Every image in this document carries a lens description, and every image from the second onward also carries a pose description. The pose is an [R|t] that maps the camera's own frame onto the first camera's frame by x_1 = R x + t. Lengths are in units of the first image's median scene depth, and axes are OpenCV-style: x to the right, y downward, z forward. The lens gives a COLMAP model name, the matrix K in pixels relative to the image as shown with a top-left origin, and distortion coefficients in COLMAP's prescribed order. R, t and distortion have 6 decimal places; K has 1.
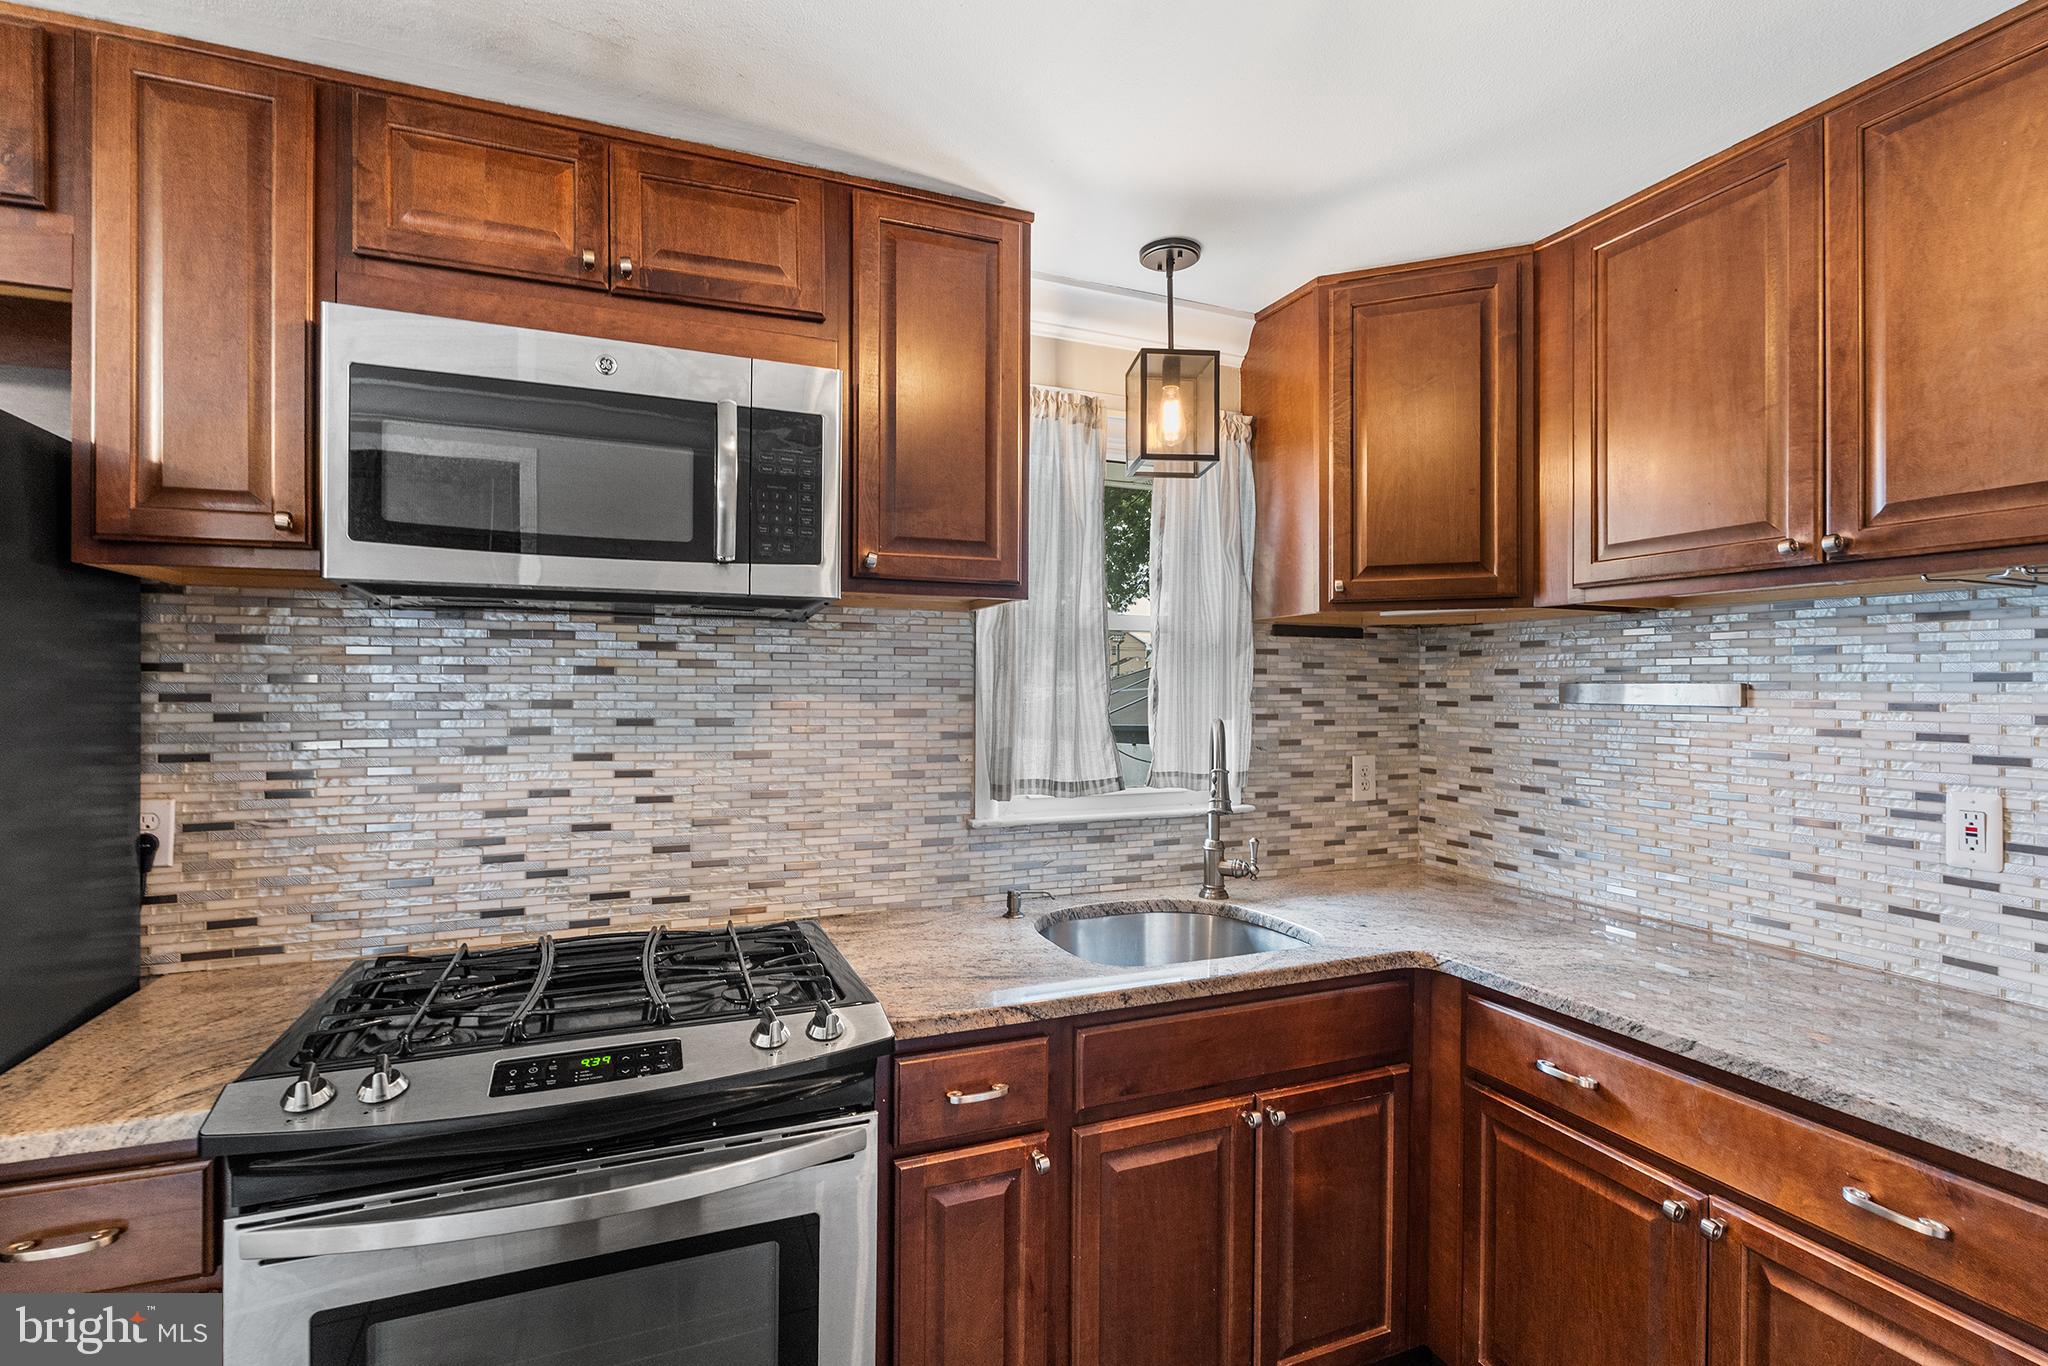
lens RADIAL K [[931.3, 0, 1024.5], [0, 931.3, 689.2], [0, 0, 1]] dist [-0.010493, 0.001968]
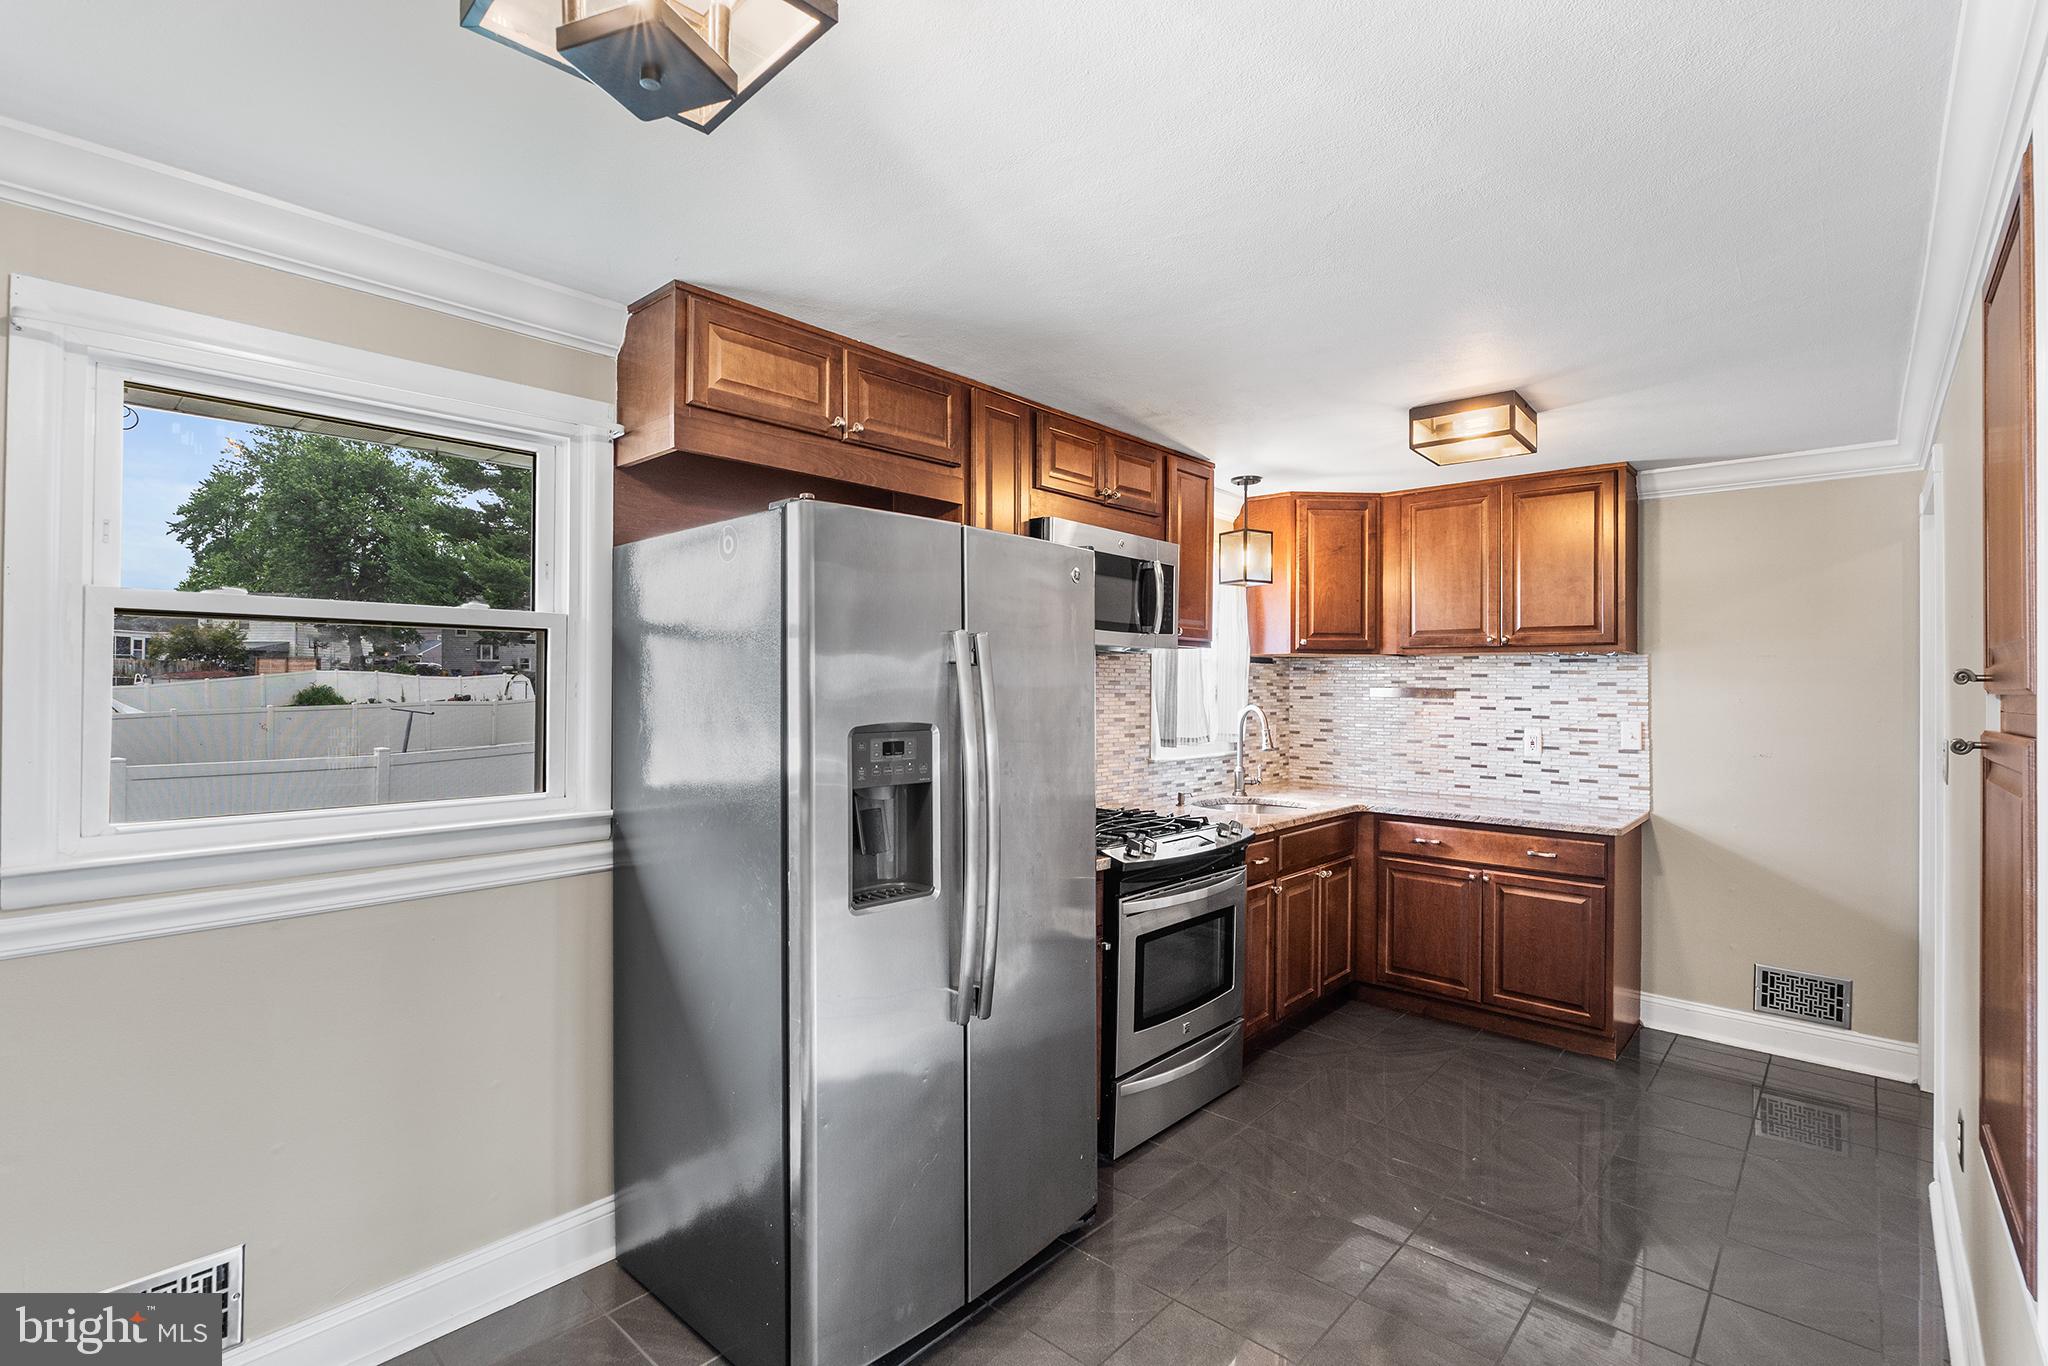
lens RADIAL K [[931.3, 0, 1021.6], [0, 931.3, 680.3], [0, 0, 1]] dist [-0.010493, 0.001968]
pose [[0.902281, 0.004968, 0.431121, -1.310229], [-0.003463, 0.999985, -0.004276, -0.014142], [-0.431136, 0.002365, 0.902284, -0.716247]]
